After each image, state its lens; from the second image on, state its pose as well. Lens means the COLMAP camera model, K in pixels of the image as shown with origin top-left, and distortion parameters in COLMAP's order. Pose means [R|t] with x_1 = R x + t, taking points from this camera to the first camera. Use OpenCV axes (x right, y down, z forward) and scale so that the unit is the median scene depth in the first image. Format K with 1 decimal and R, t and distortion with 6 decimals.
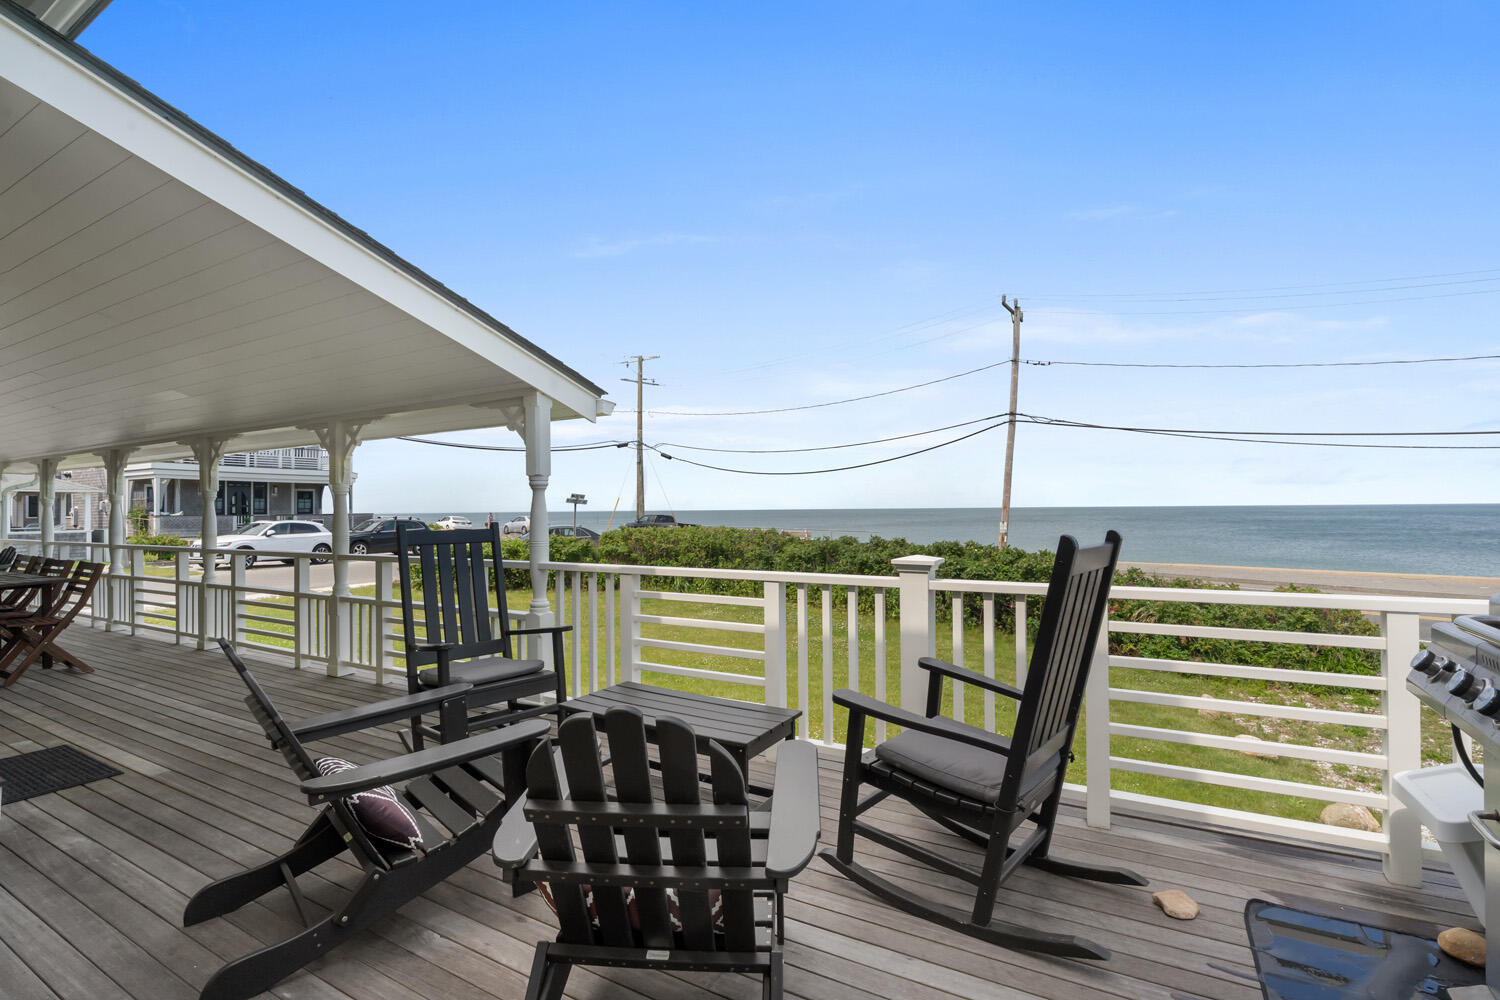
lens RADIAL K [[669.5, 0, 740.0], [0, 669.5, 502.7], [0, 0, 1]] dist [-0.000411, -0.000034]
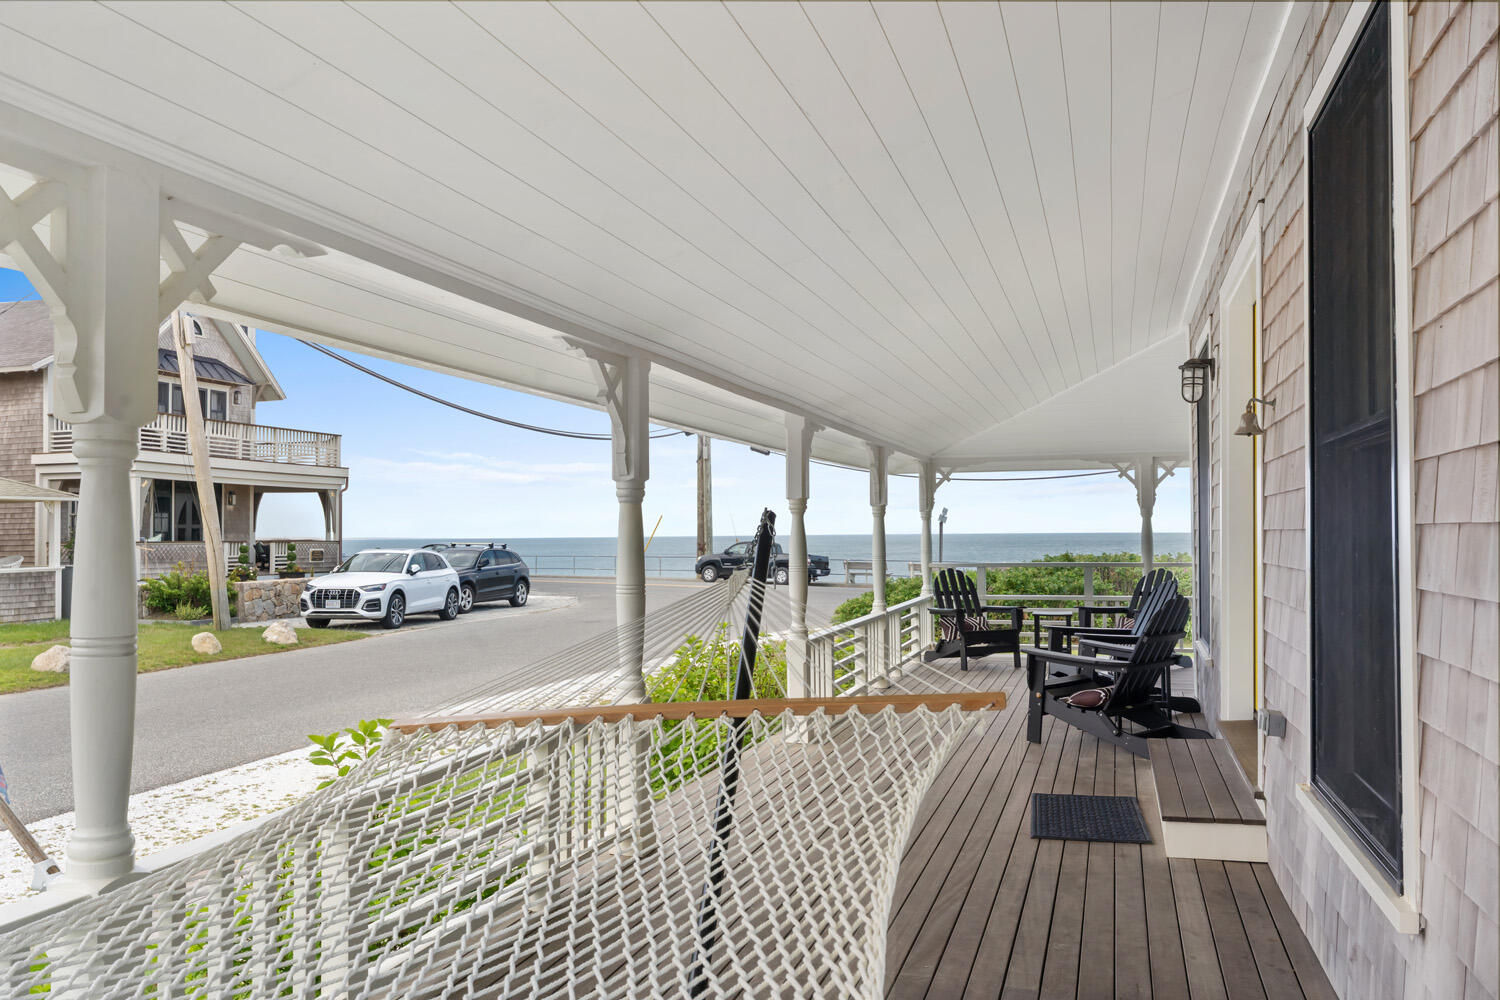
lens RADIAL K [[1126.4, 0, 752.1], [0, 1126.4, 508.9], [0, 0, 1]] dist [0.015804, 0.001584]
pose [[0.980889, 0.004516, 0.194515, -0.585581], [-0.001340, 0.999864, -0.016460, 0.006582], [-0.194563, 0.015885, 0.980761, -0.088243]]
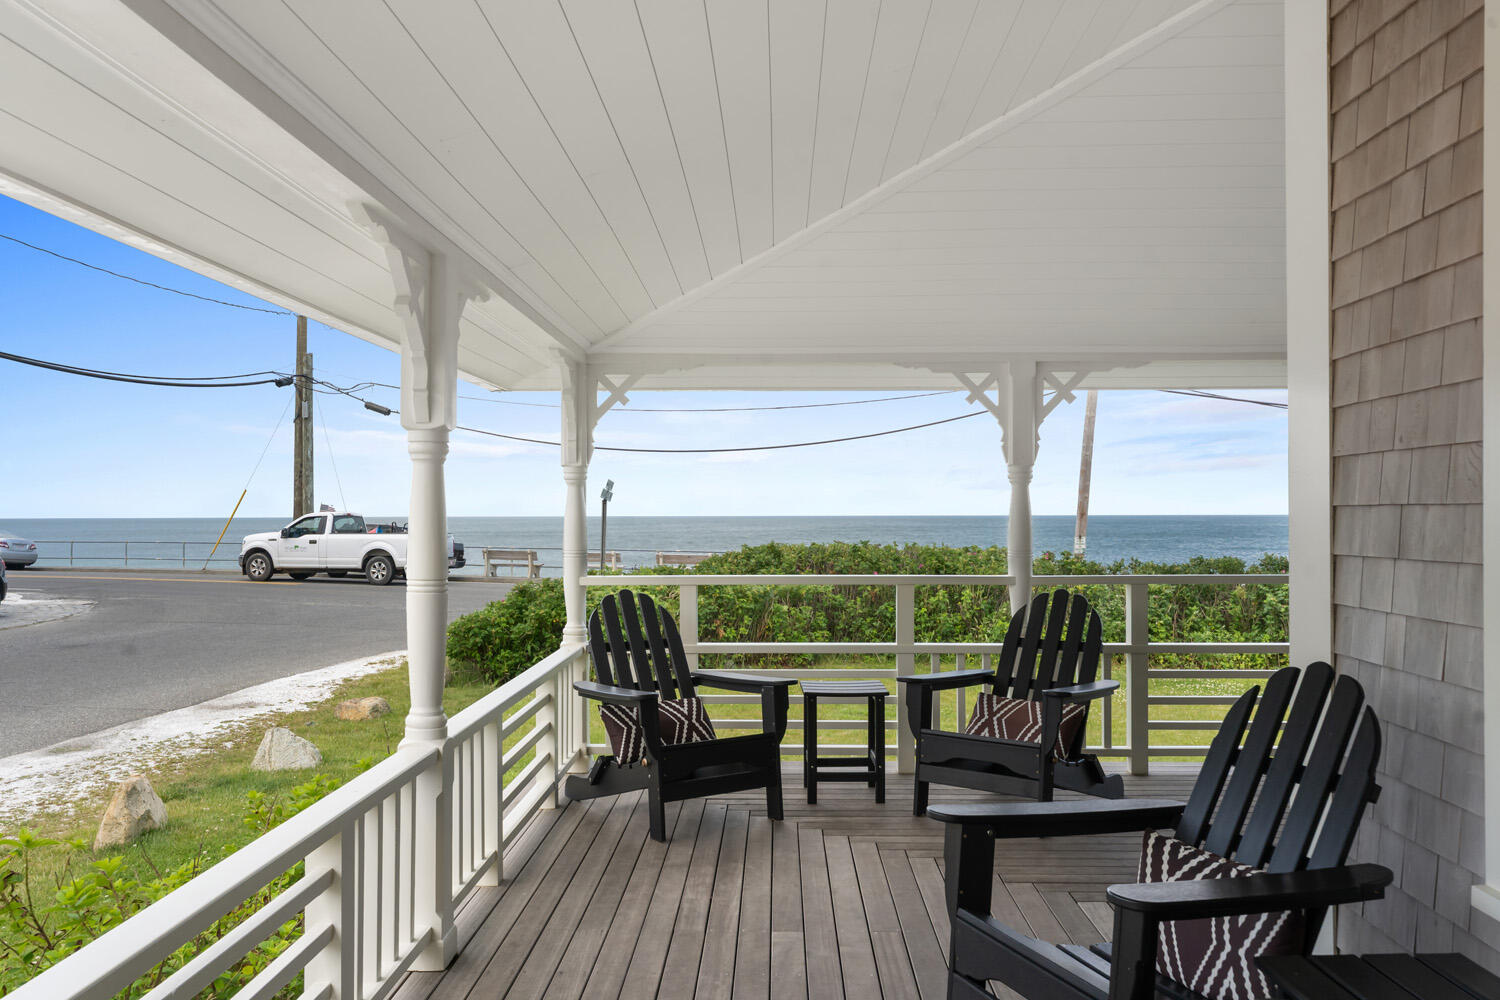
lens RADIAL K [[1200.8, 0, 749.6], [0, 1200.8, 496.0], [0, 0, 1]] dist [-0.017765, -0.000063]
pose [[0.885503, 0.016105, 0.464355, -0.501359], [-0.011316, 0.999850, -0.013099, 0.008300], [-0.464497, 0.006344, 0.885552, 0.135875]]
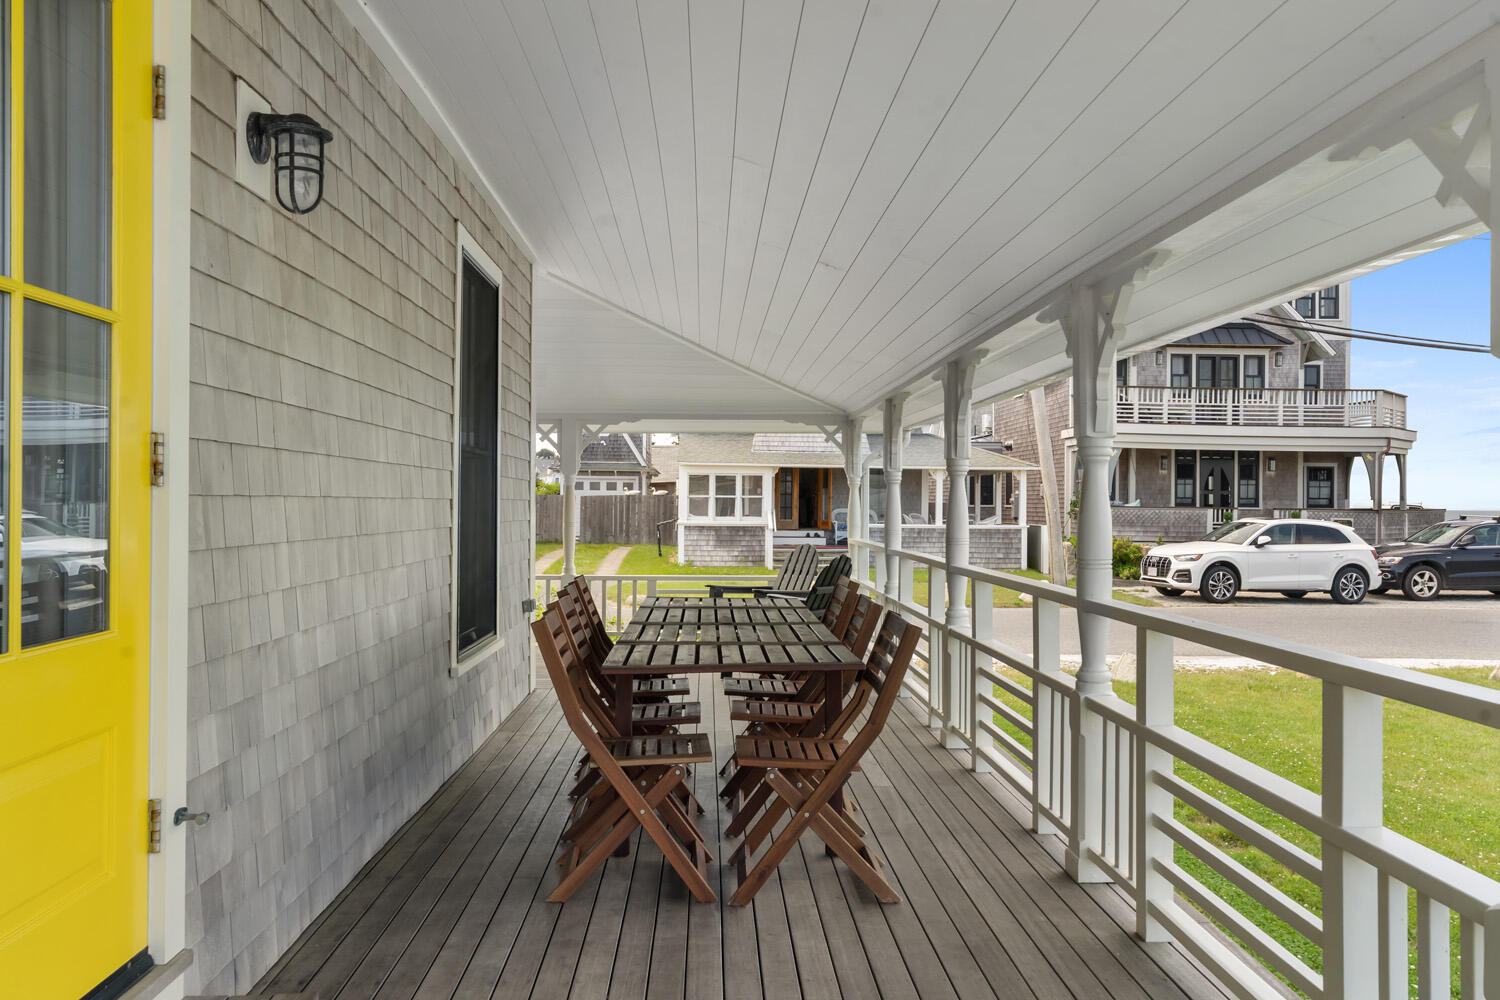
lens RADIAL K [[1266.1, 0, 748.8], [0, 1266.1, 496.2], [0, 0, 1]] dist [-0.002799, -0.001698]
pose [[0.504754, 0.010880, -0.863195, 0.000388], [-0.006584, 0.999940, 0.008753, 0.001315], [0.863238, 0.001265, 0.504796, 0.085353]]
